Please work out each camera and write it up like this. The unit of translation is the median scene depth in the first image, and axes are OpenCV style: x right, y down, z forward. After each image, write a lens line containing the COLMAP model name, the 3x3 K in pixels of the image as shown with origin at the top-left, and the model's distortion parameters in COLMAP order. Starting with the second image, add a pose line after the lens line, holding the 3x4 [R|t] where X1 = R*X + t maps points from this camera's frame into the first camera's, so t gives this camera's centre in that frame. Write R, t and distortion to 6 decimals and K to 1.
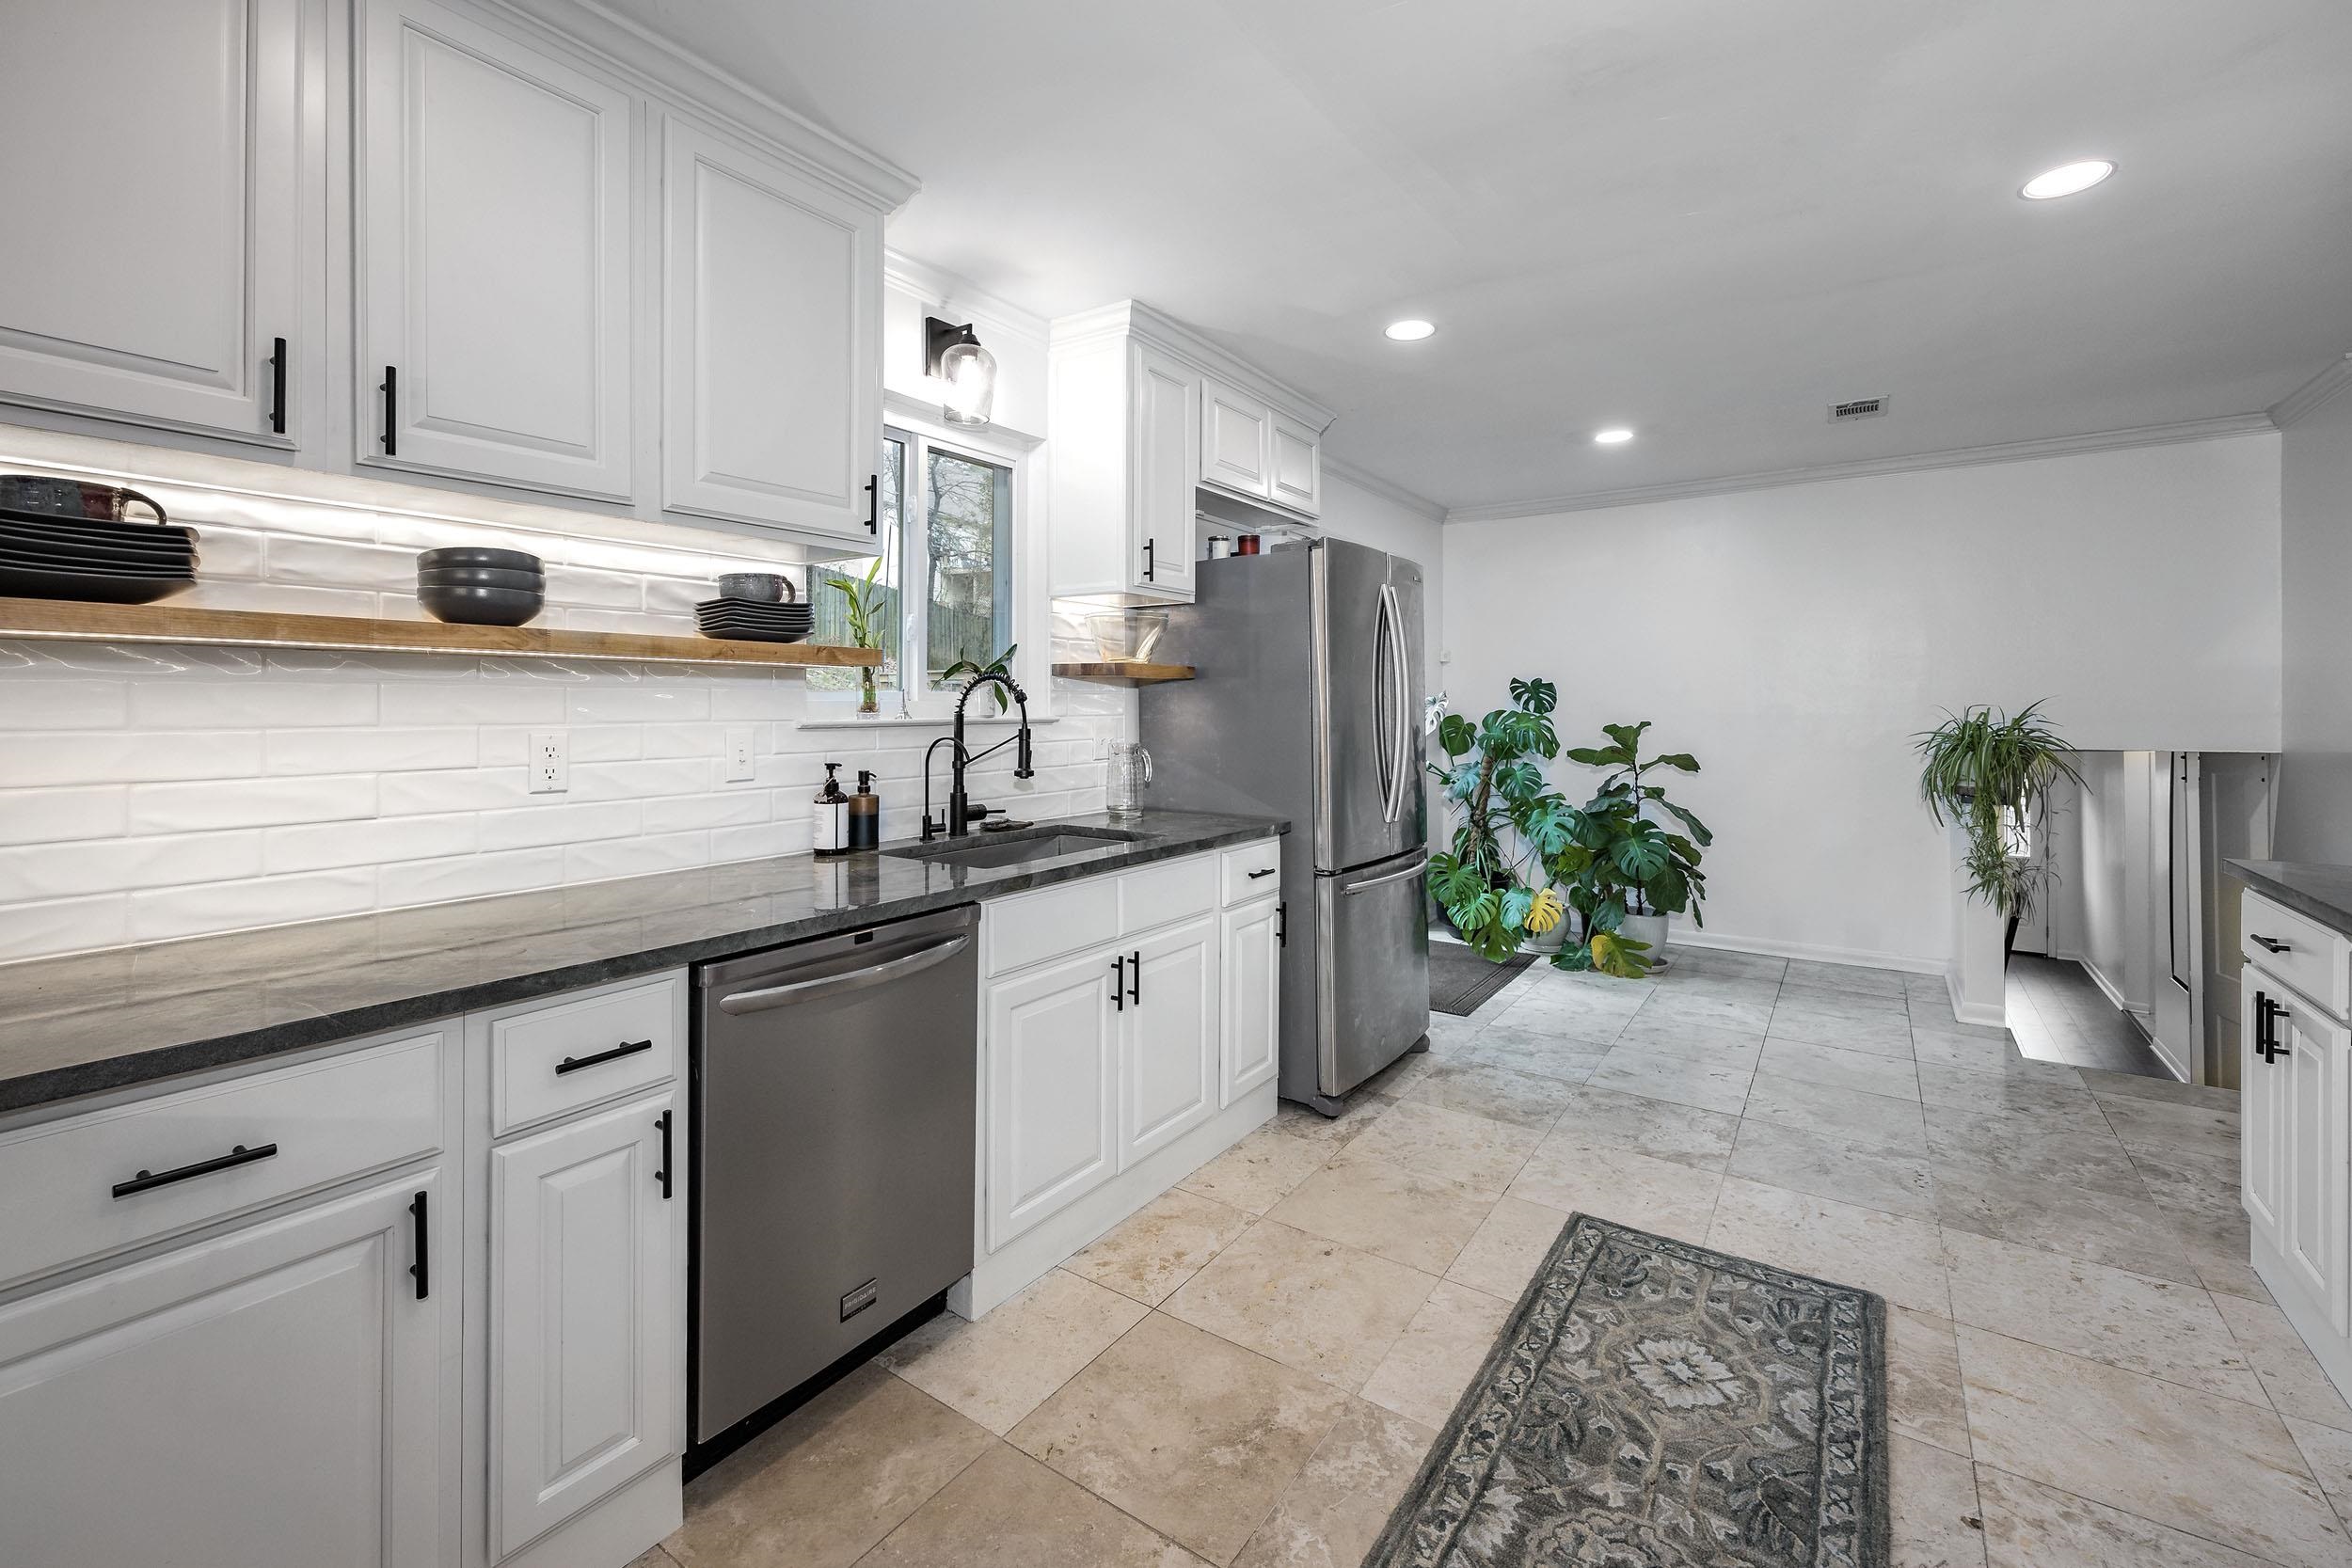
lens RADIAL K [[1006.2, 0, 1171.2], [0, 1006.2, 695.6], [0, 0, 1]] dist [-0.002041, -0.000674]
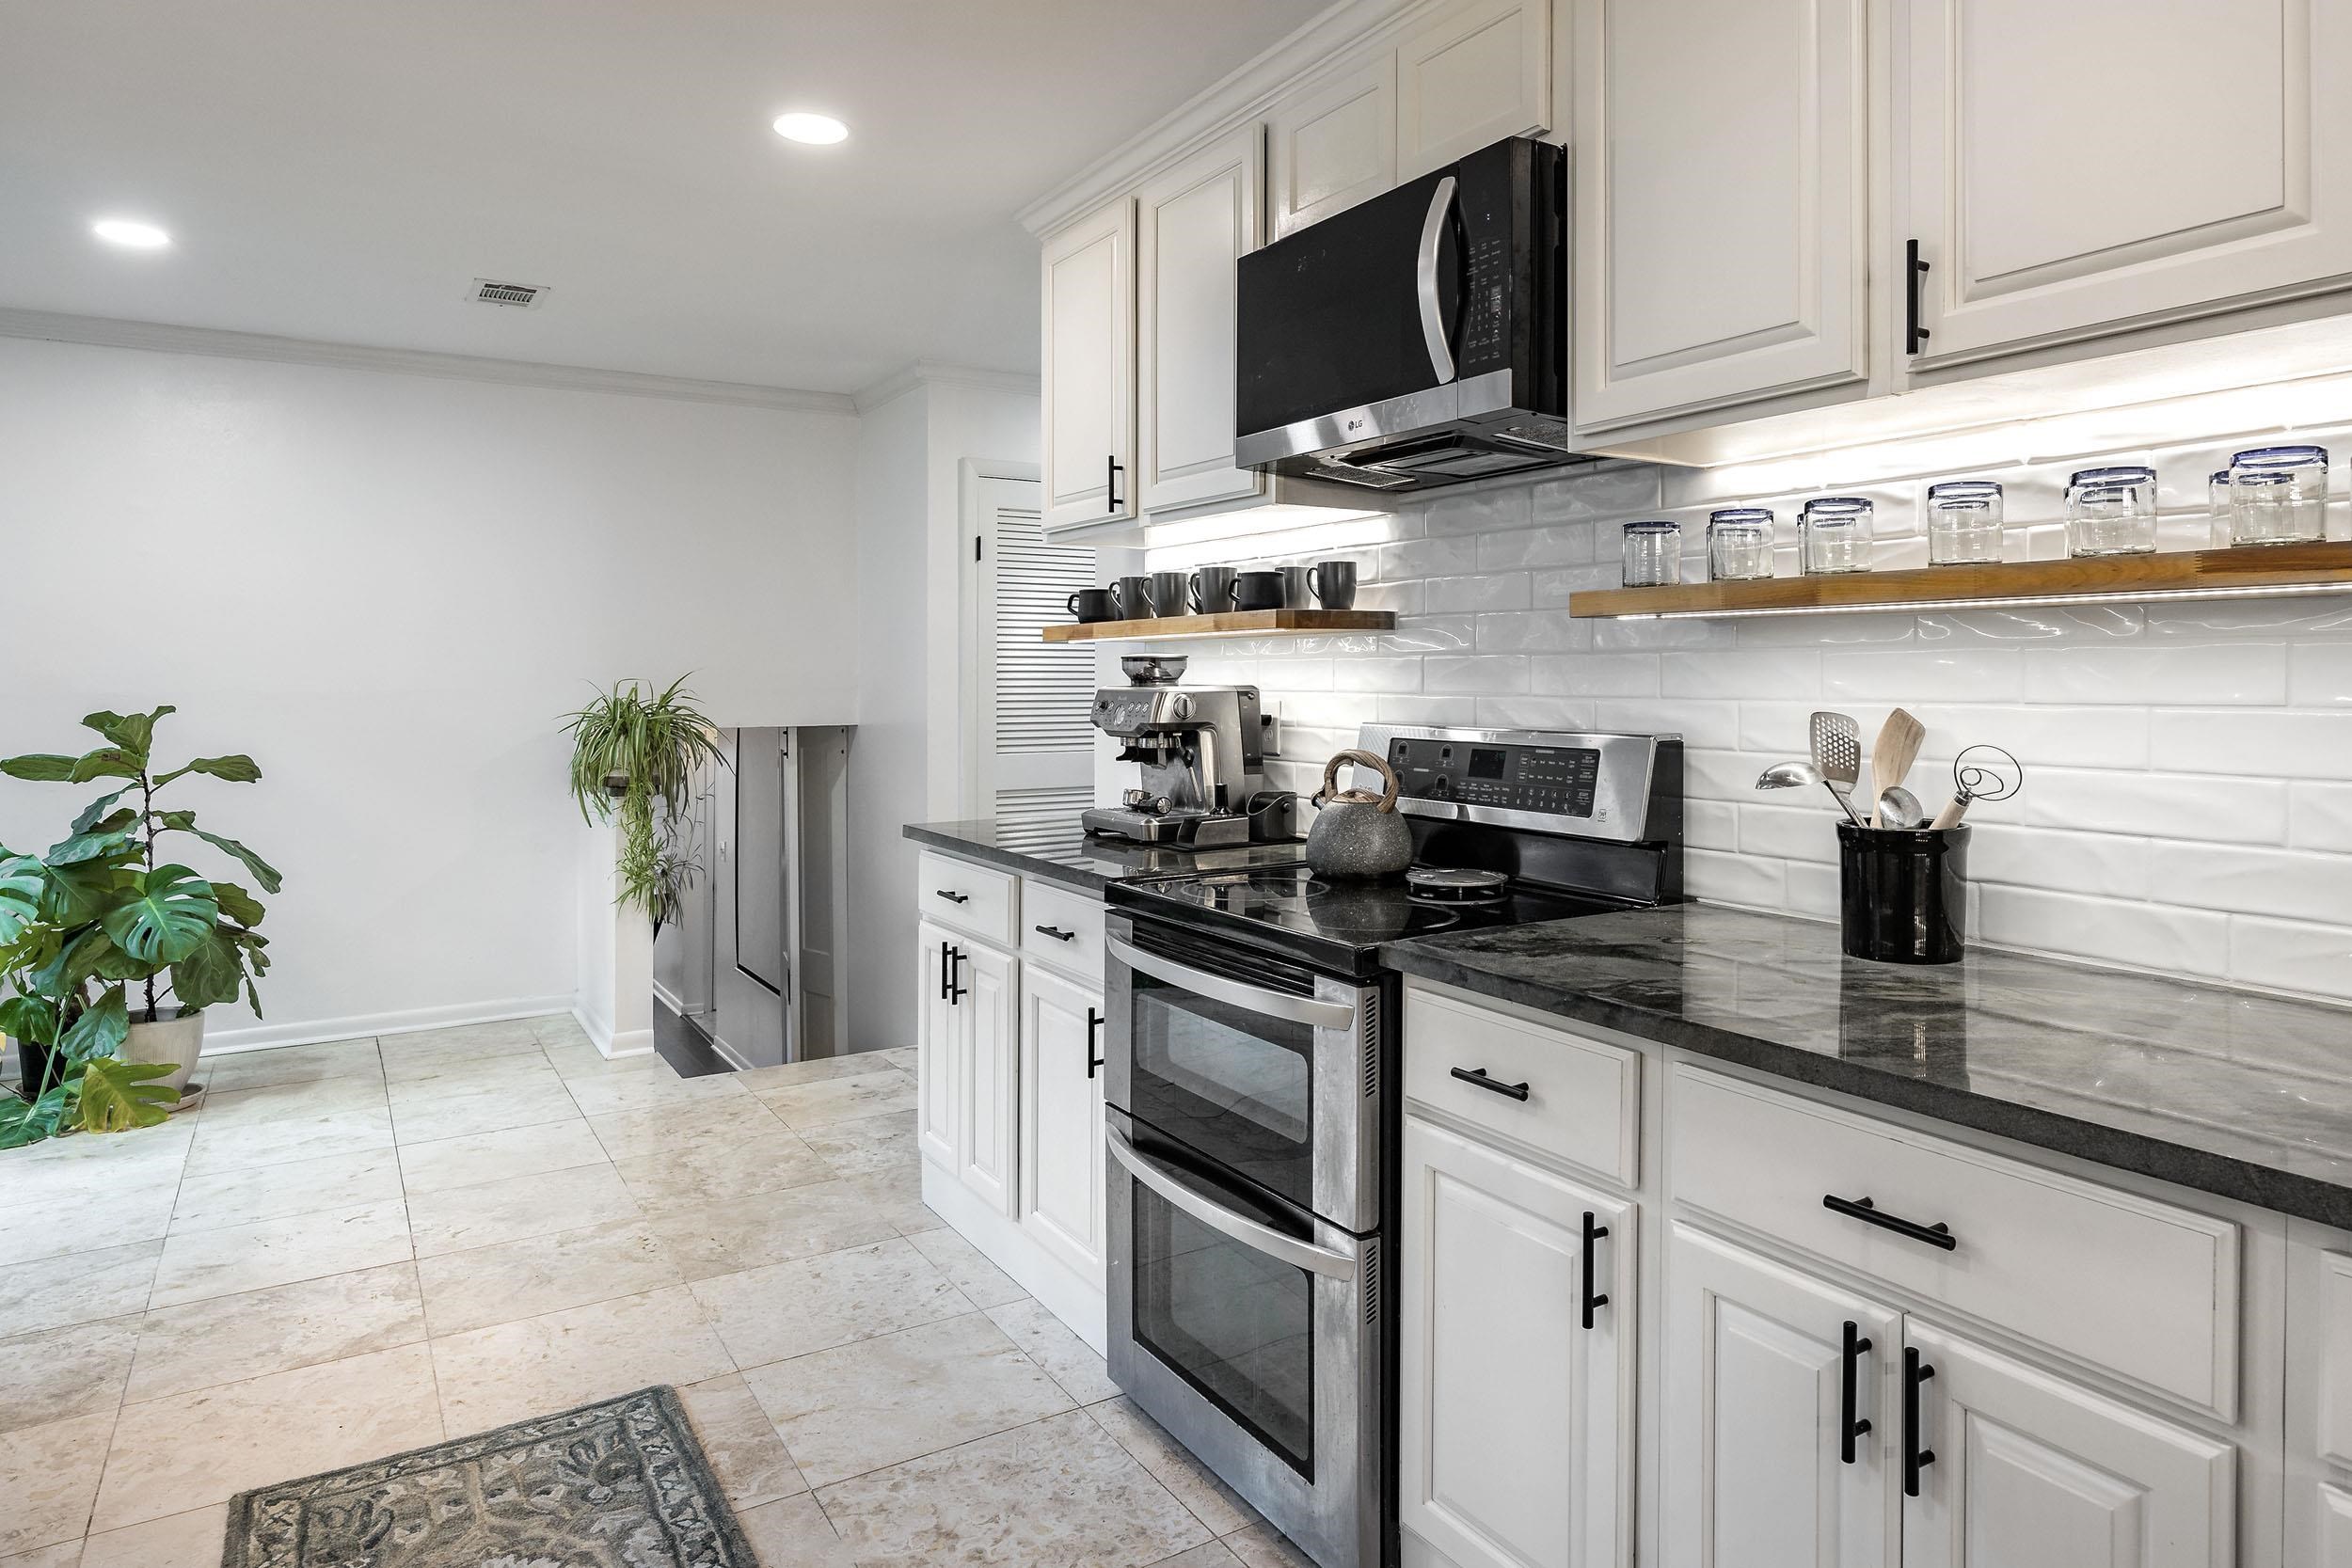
lens RADIAL K [[1414.1, 0, 1309.7], [0, 1414.1, 643.1], [0, 0, 1]] dist [-0.002423, -0.001260]
pose [[0.349427, 0.024846, 0.936634, -0.182992], [-0.009697, 0.999691, -0.022901, 0.000180], [-0.936913, -0.001081, 0.349560, 0.067979]]
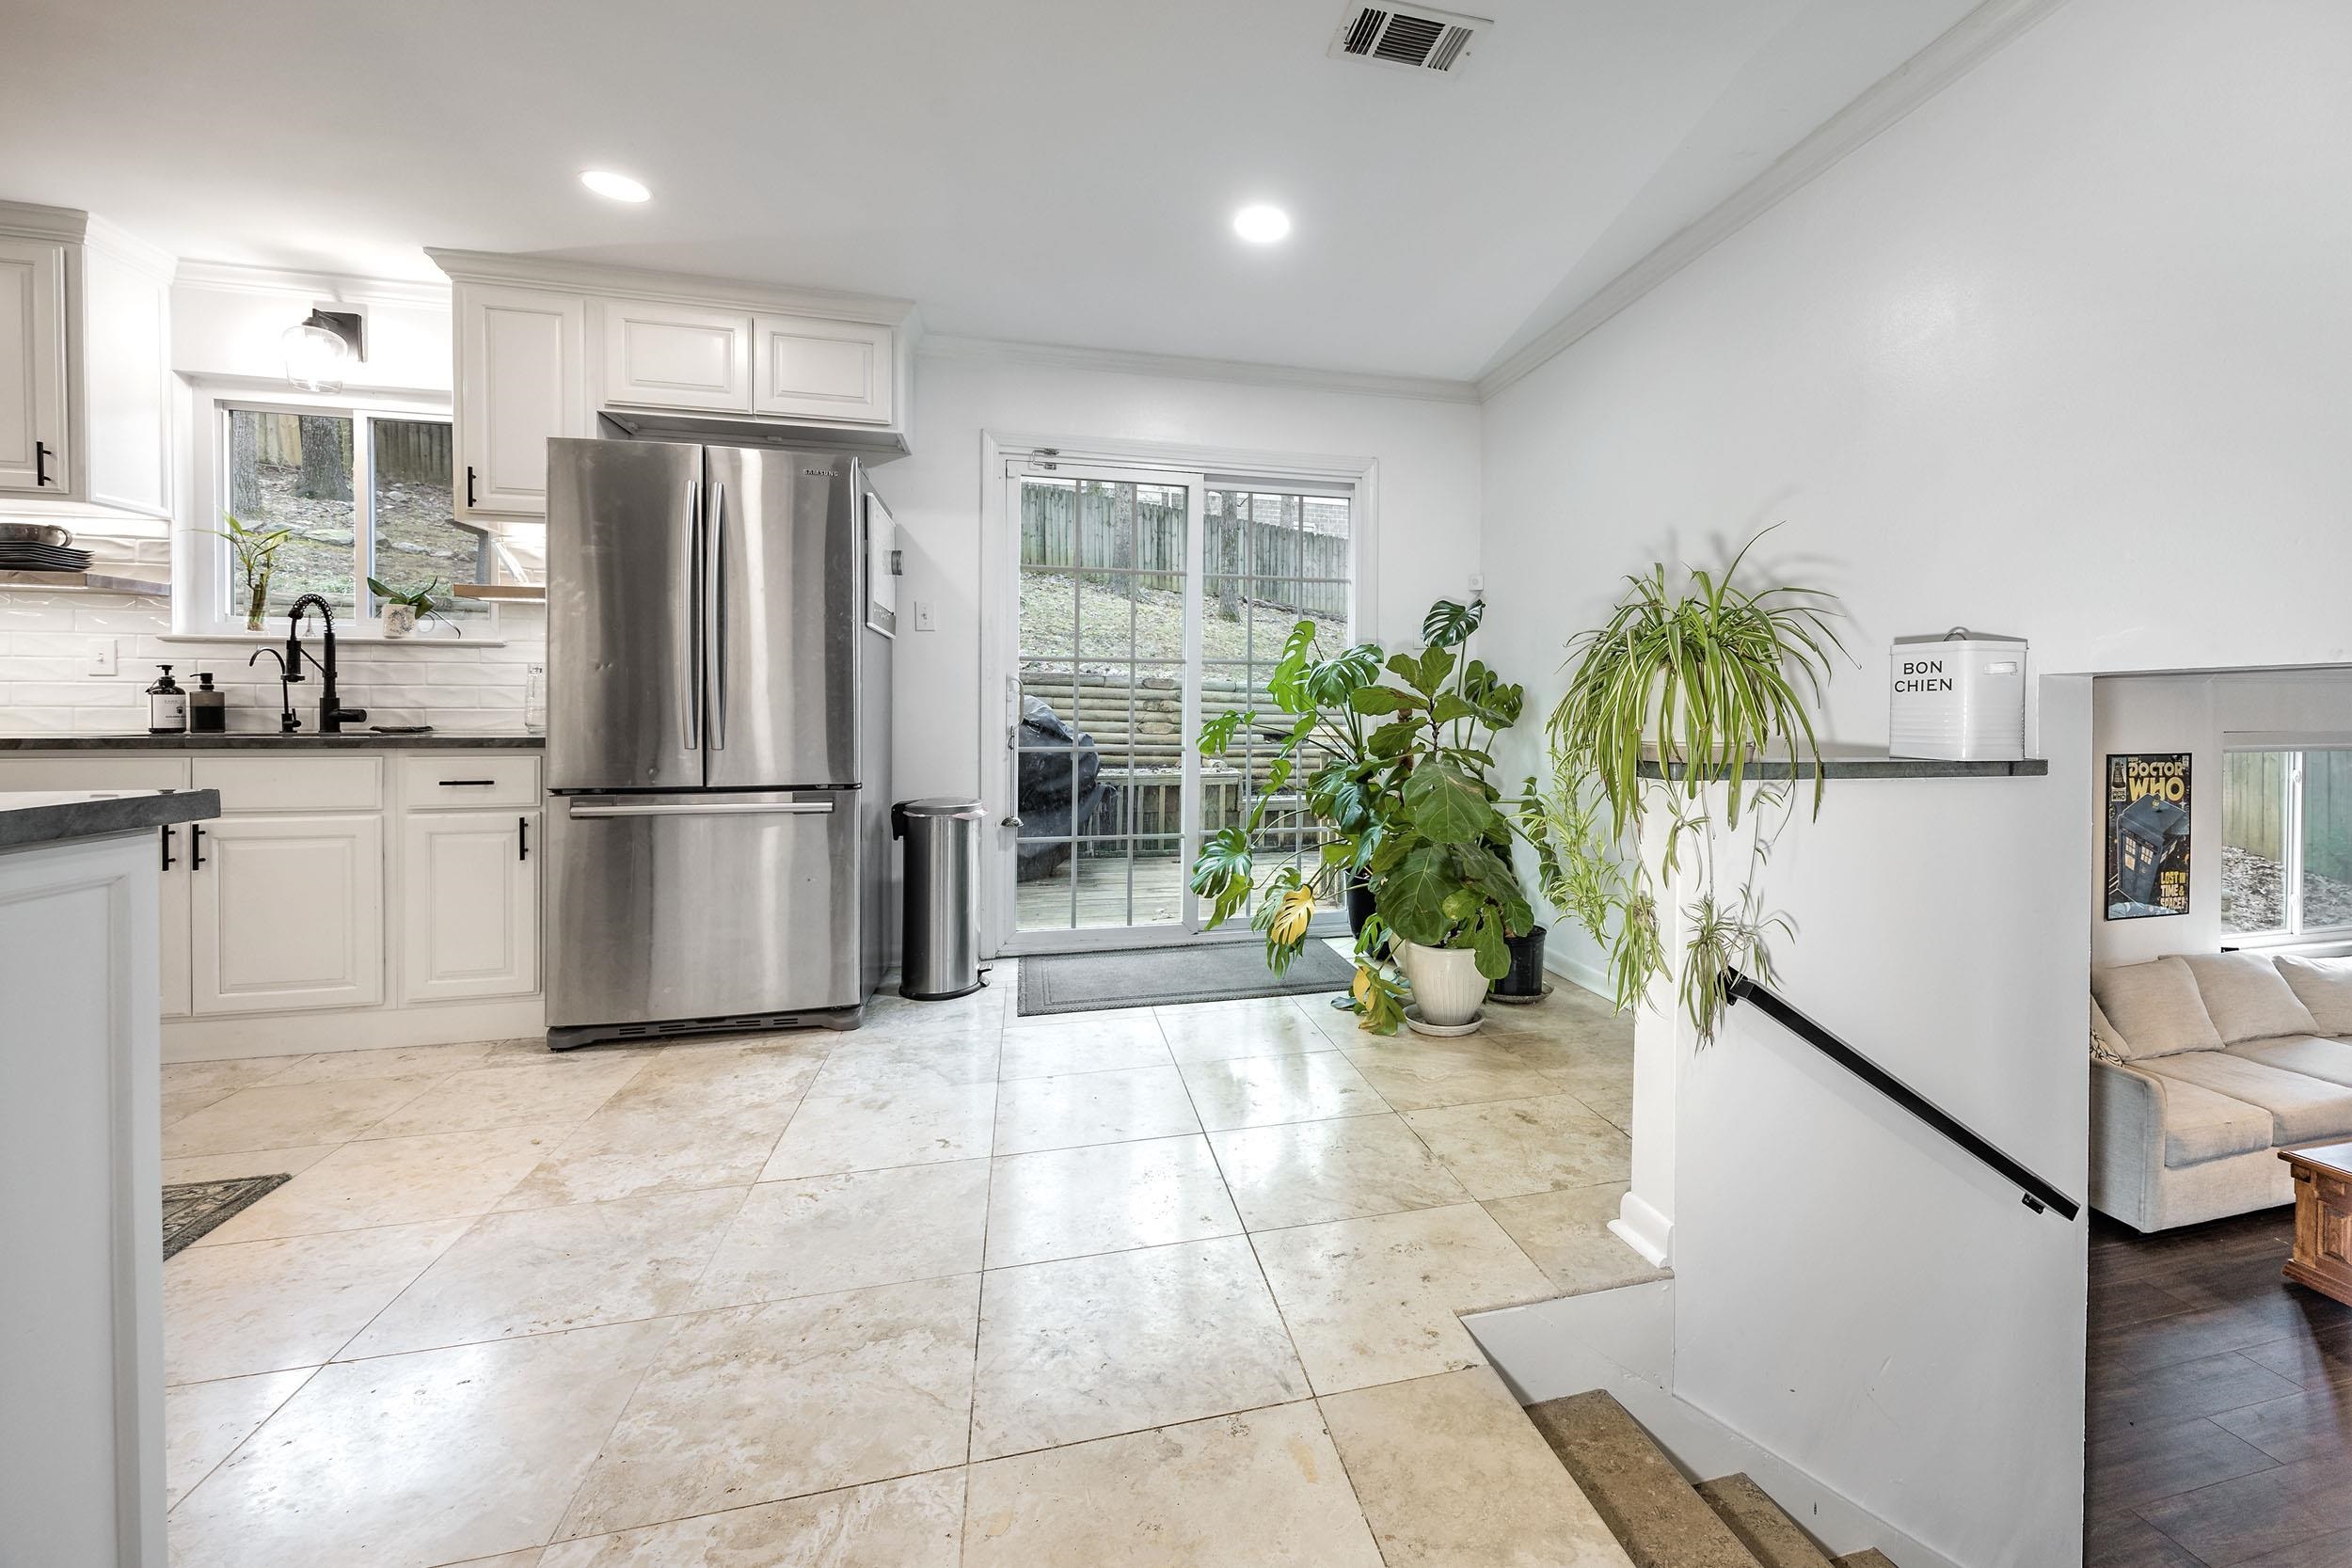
lens RADIAL K [[1004.7, 0, 1352.3], [0, 1004.7, 752.4], [0, 0, 1]] dist [-0.000685, 0.000075]
pose [[0.774016, 0.027479, -0.632570, 1.512332], [0.007568, 0.998585, 0.052640, 0.111487], [0.633121, -0.045531, 0.772713, 0.865797]]
